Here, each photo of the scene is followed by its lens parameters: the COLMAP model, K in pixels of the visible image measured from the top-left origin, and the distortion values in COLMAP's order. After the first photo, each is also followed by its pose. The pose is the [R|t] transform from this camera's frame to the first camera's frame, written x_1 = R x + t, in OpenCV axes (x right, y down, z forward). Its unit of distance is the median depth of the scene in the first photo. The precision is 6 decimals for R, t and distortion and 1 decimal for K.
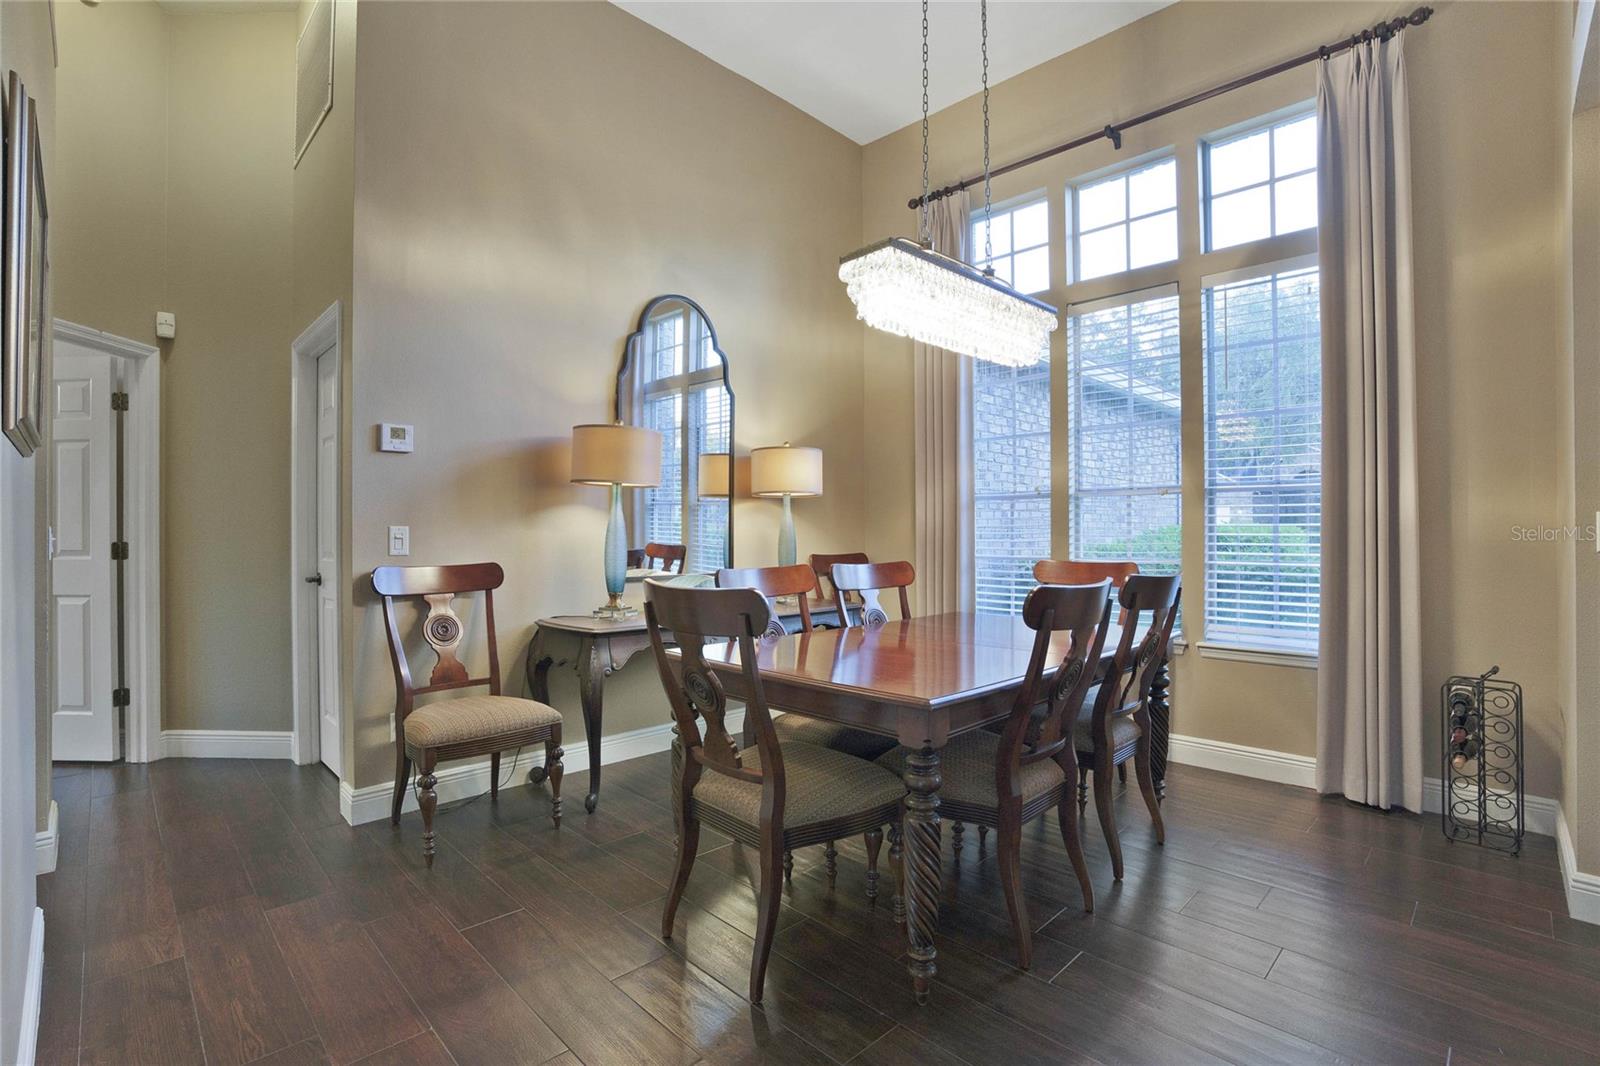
lens RADIAL K [[725.2, 0, 797.8], [0, 725.2, 532.3], [0, 0, 1]] dist [-0.063842, 0.021569]
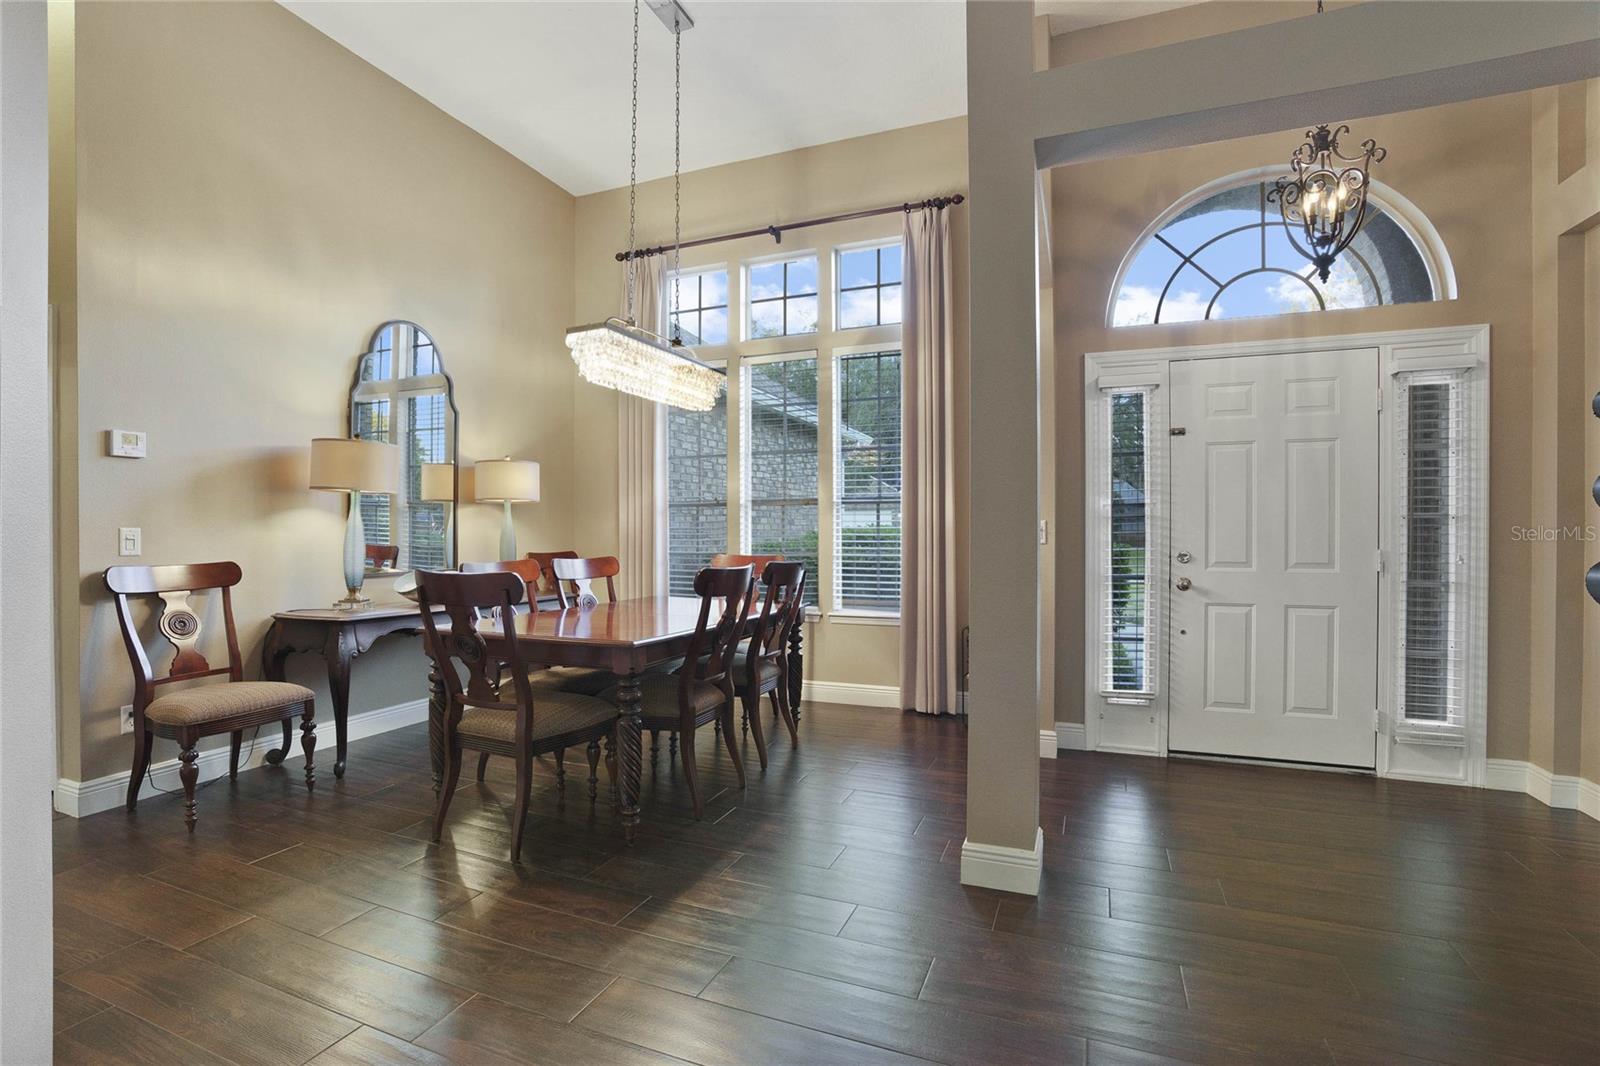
lens RADIAL K [[725.2, 0, 797.8], [0, 725.2, 532.3], [0, 0, 1]] dist [-0.063842, 0.021569]
pose [[0.917779, -0.000385, 0.397090, -0.060069], [0.000750, 0.999999, -0.000765, -0.000565], [-0.397090, 0.001000, 0.917779, -0.313156]]
